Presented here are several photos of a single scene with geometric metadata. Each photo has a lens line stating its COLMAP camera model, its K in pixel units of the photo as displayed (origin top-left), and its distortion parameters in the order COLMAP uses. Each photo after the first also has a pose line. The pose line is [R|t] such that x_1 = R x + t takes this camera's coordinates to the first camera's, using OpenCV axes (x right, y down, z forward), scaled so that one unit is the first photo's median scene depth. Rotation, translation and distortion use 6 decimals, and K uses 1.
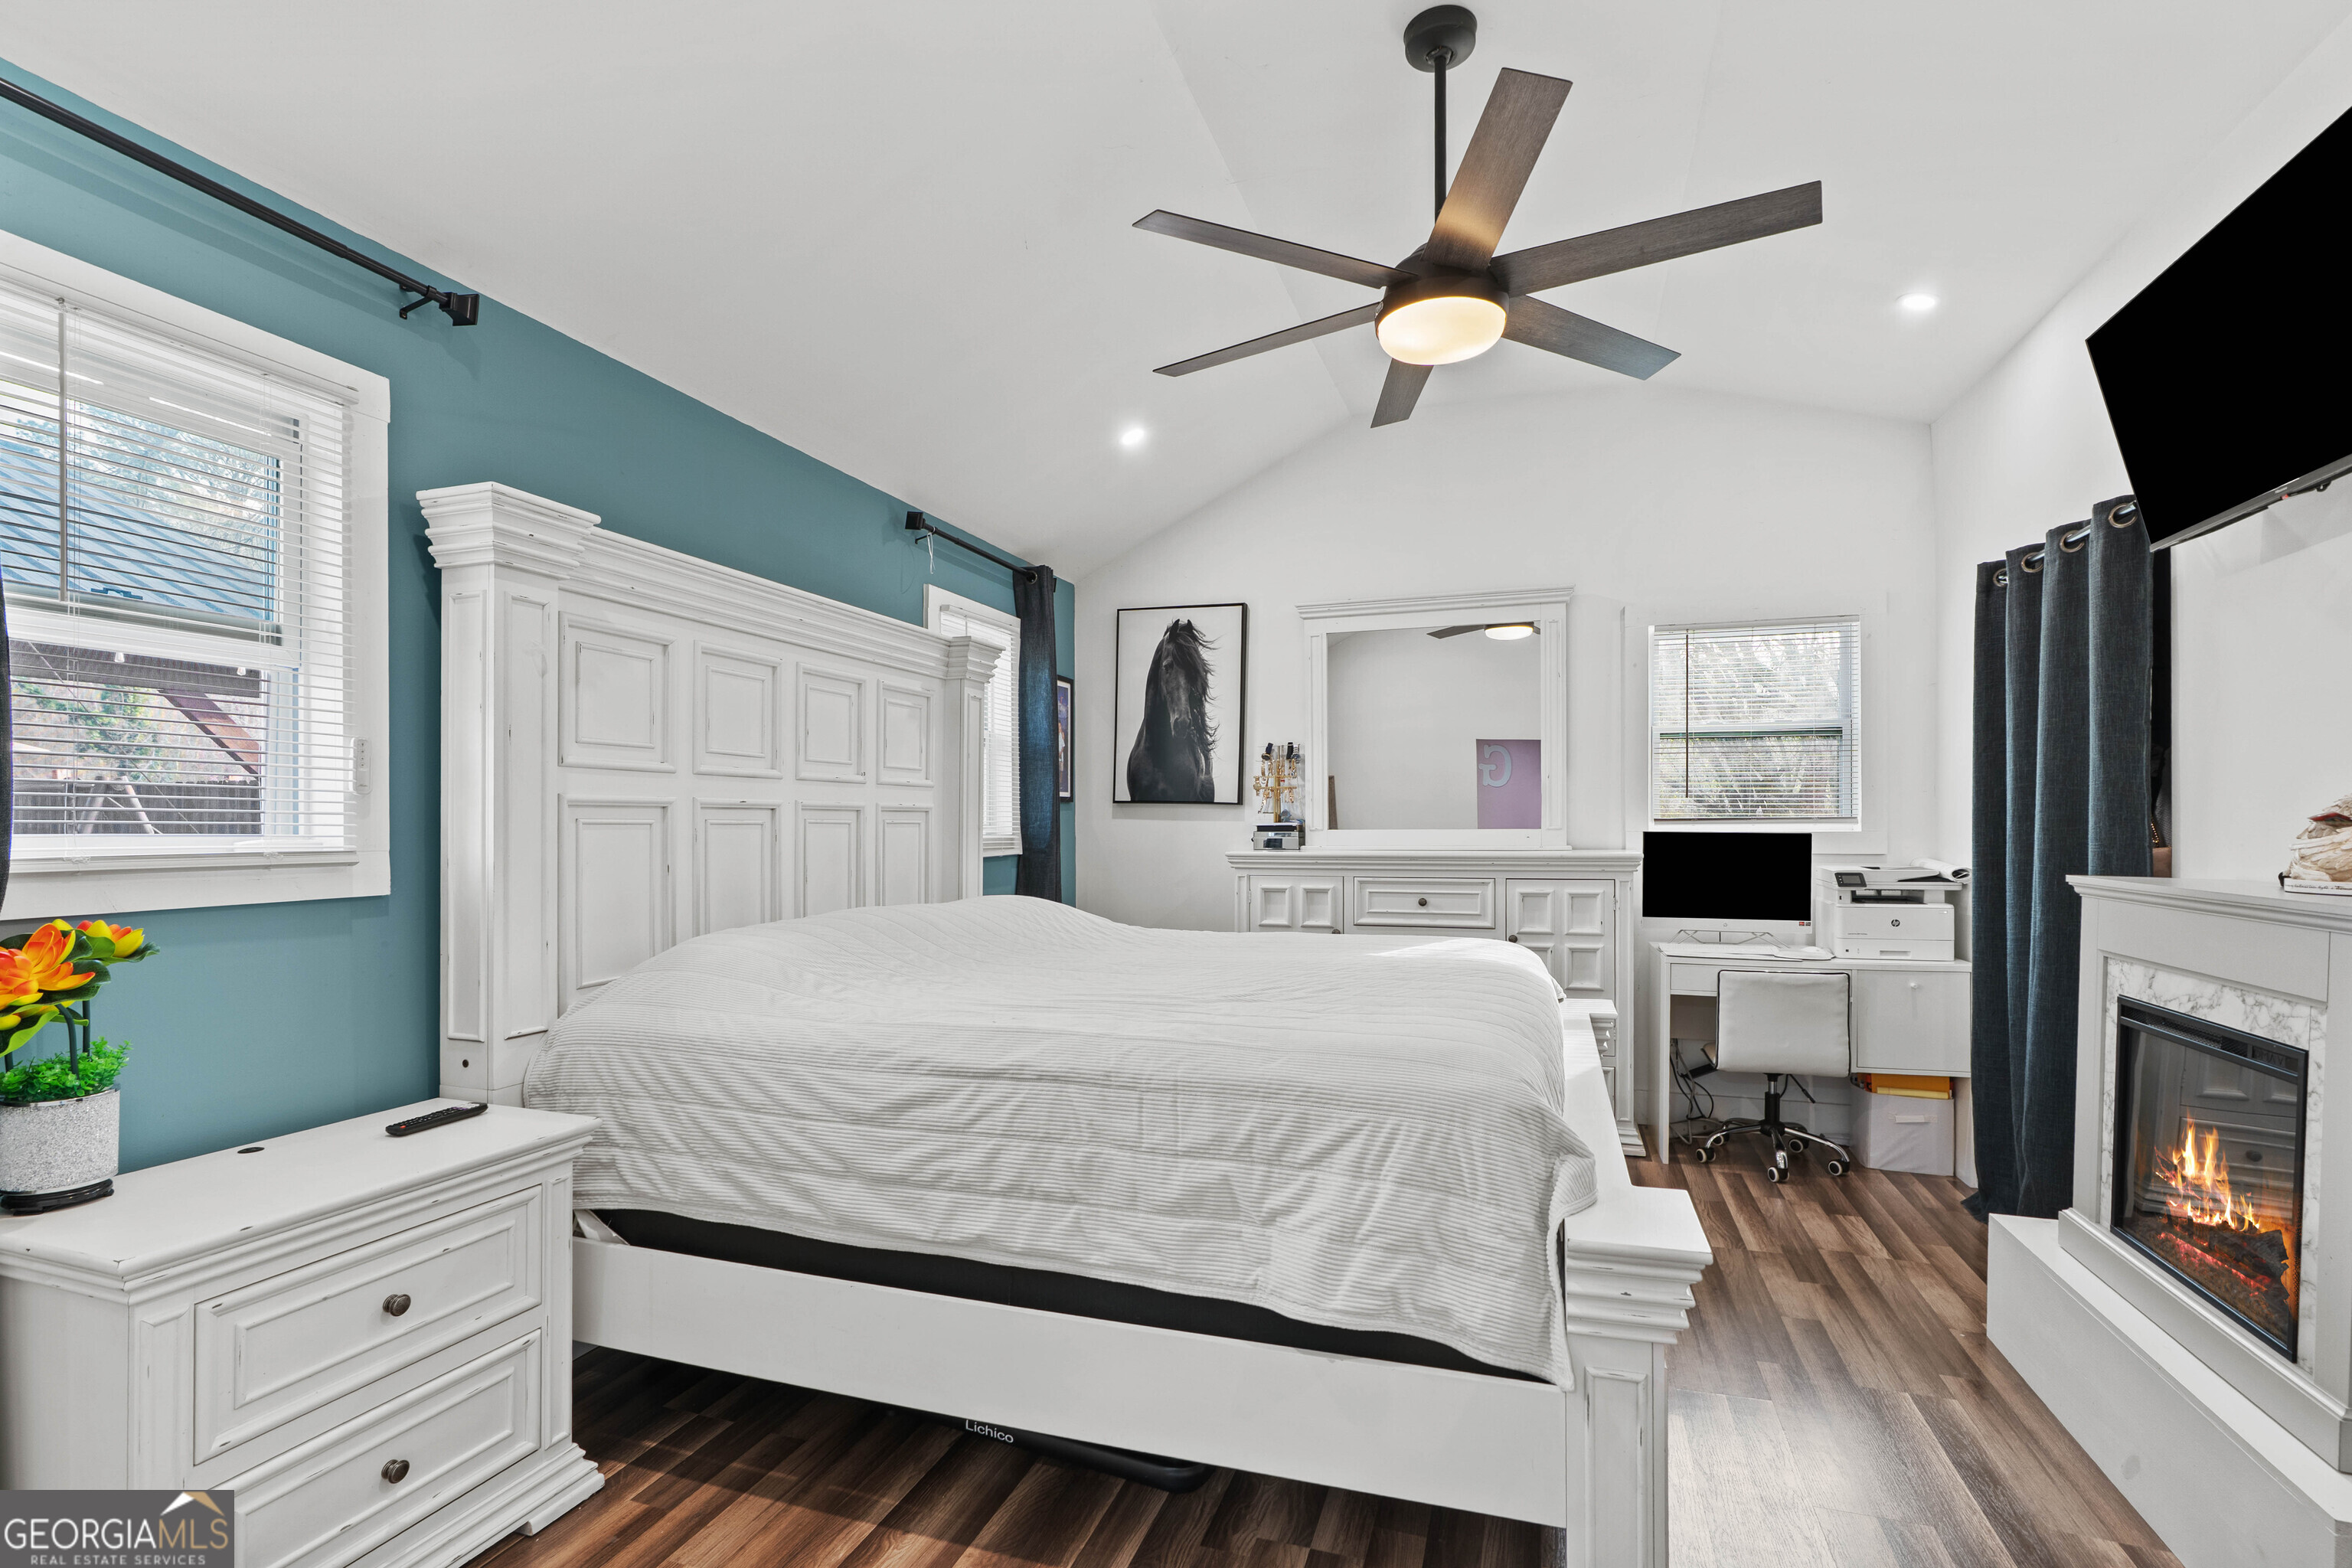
lens RADIAL K [[1071.0, 0, 1176.0], [0, 1071.0, 784.0], [0, 0, 1]] dist [-0.008965, 0.000568]
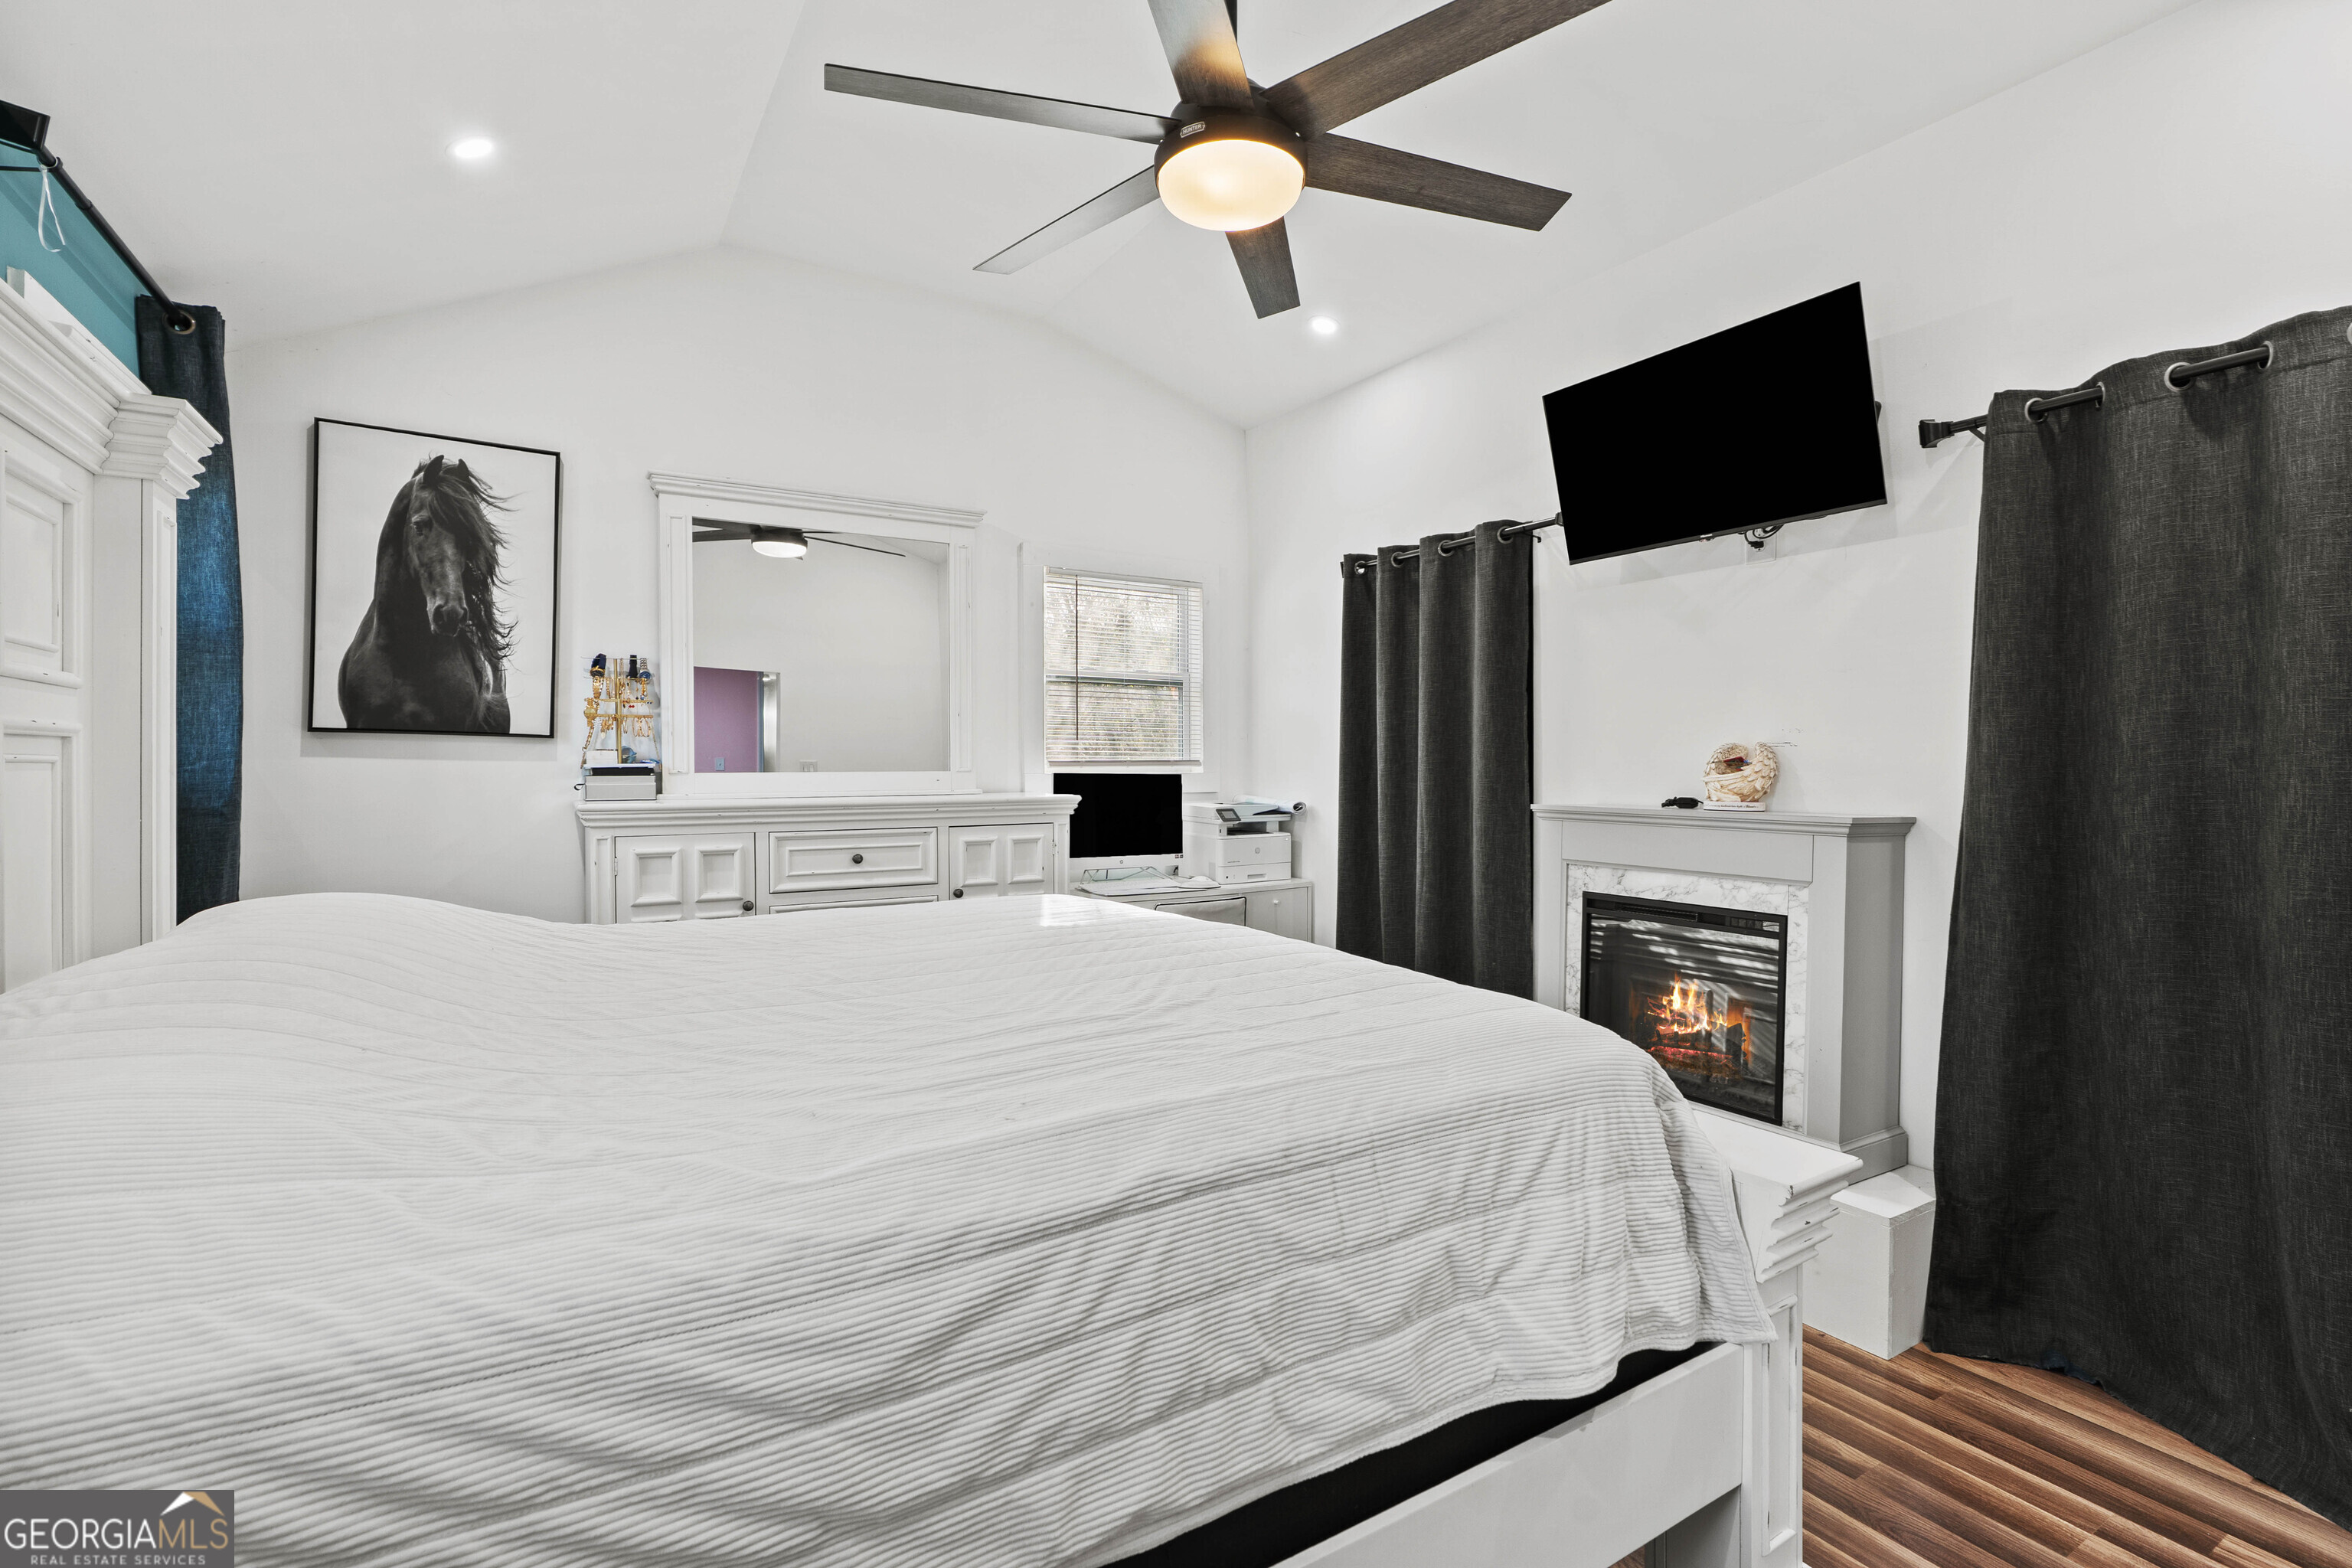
lens RADIAL K [[1066.3, 0, 1183.8], [0, 1066.3, 761.6], [0, 0, 1]] dist [-0.010000, 0.000133]
pose [[0.645684, 0.005261, 0.763587, -0.259134], [-0.028223, 0.999457, 0.016978, 0.013907], [-0.763083, -0.032513, 0.645482, 0.287861]]
